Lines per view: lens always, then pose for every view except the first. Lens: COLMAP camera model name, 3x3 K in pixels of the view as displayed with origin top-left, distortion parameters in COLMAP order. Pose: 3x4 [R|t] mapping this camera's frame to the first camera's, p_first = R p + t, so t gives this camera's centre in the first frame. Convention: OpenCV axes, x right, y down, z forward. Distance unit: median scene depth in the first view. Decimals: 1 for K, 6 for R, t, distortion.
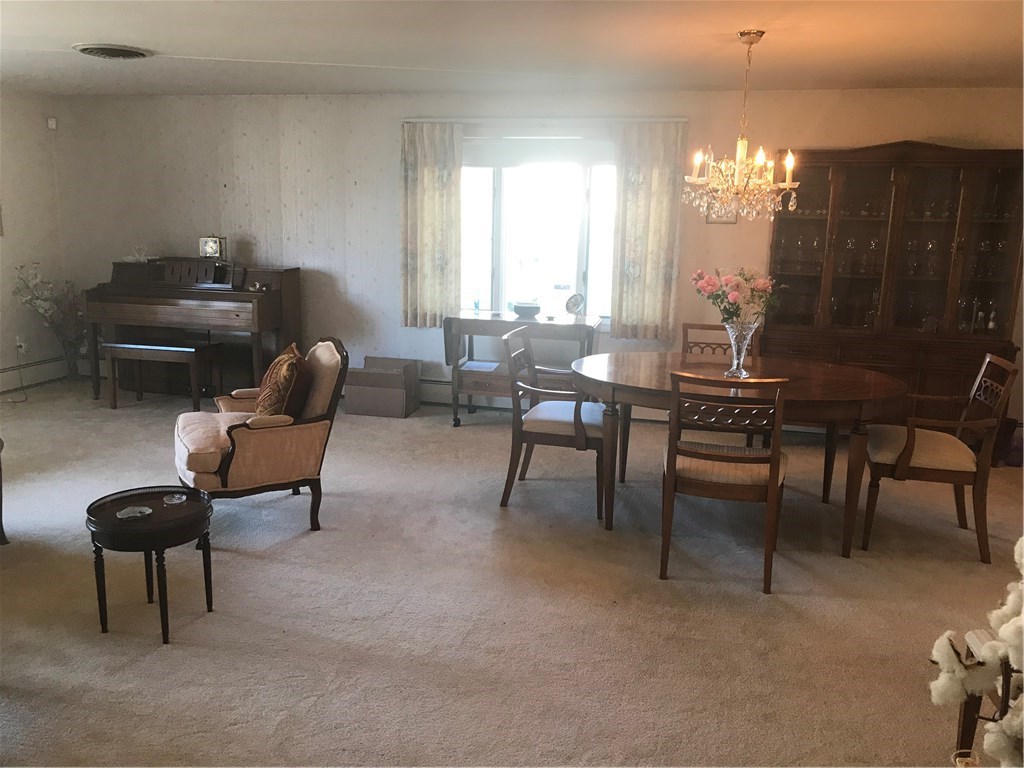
lens RADIAL K [[840.9, 0, 512.0], [0, 840.9, 384.0], [0, 0, 1]] dist [0.005264, 0.000276]
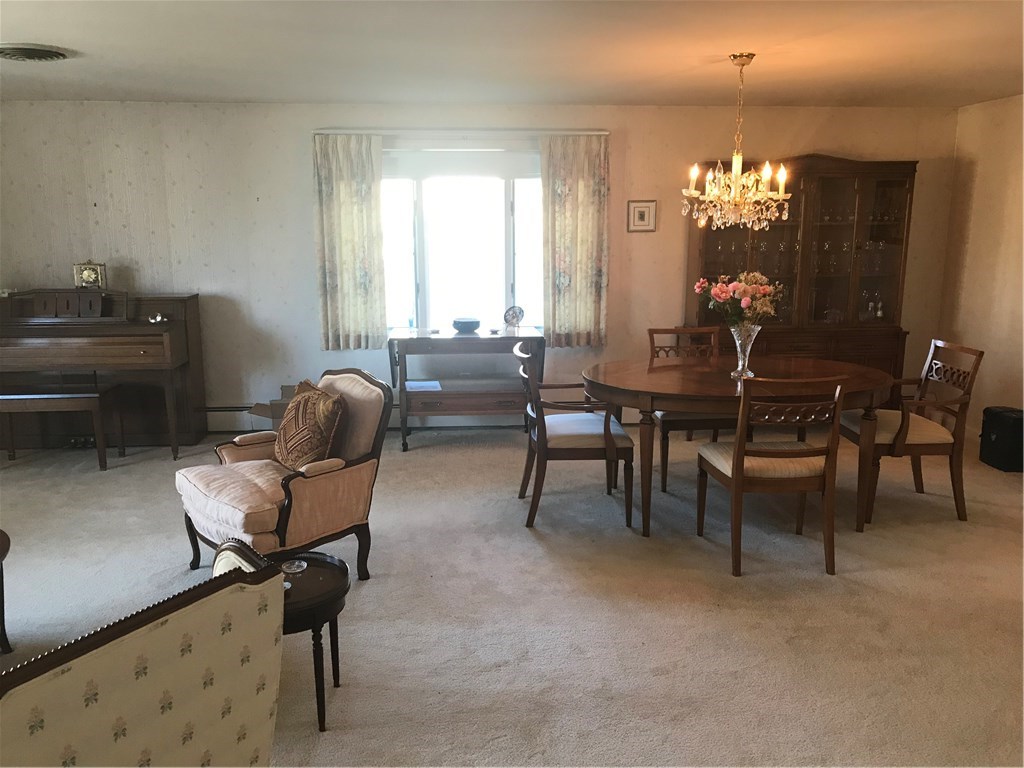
lens RADIAL K [[839.7, 0, 517.6], [0, 839.7, 384.0], [0, 0, 1]] dist [0.001596, 0.002018]
pose [[0.953179, -0.082097, 0.291050, -0.214110], [0.084007, 0.996447, 0.005949, -0.020208], [-0.290504, 0.018780, 0.956689, 0.045696]]
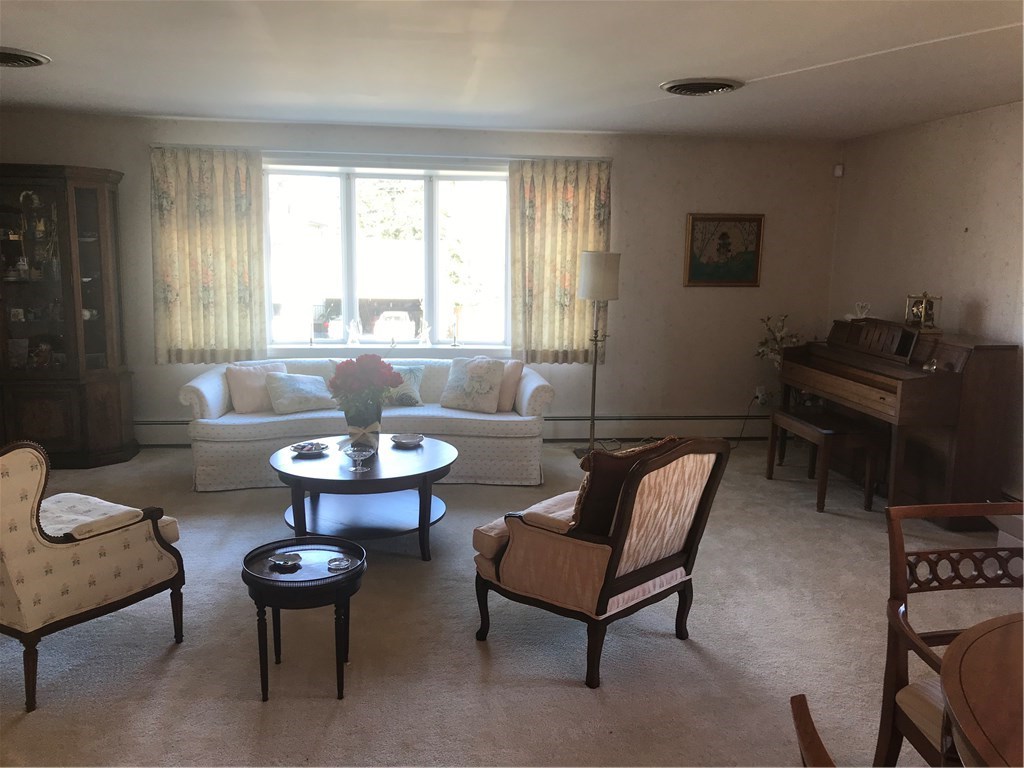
lens RADIAL K [[840.9, 0, 512.0], [0, 840.9, 384.0], [0, 0, 1]] dist [0.005264, 0.000276]
pose [[0.358590, 0.137654, -0.923290, 0.254966], [-0.197501, 0.977865, 0.069085, -0.080773], [0.912363, 0.157578, 0.377839, 0.407709]]
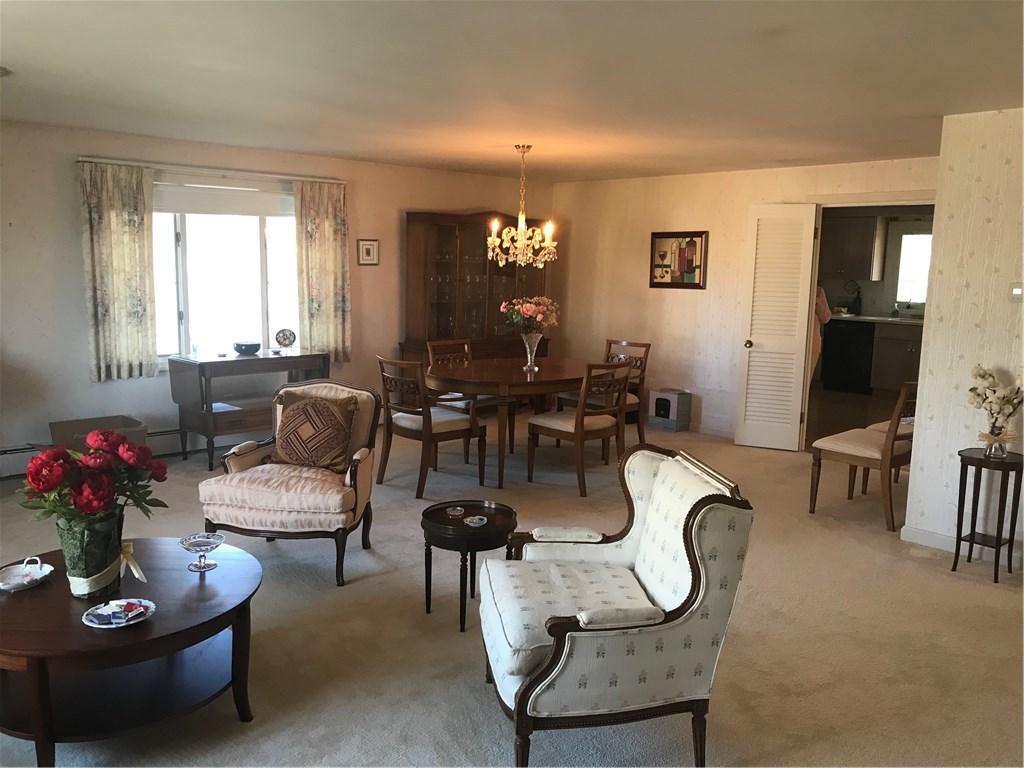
lens RADIAL K [[833.4, 0, 510.1], [0, 833.4, 382.5], [0, 0, 1]] dist [0.044789, -0.086465]
pose [[0.564306, -0.133428, 0.814712, -0.664042], [0.156039, 0.986304, 0.053450, -0.049098], [-0.810686, 0.096965, 0.577397, 0.115950]]
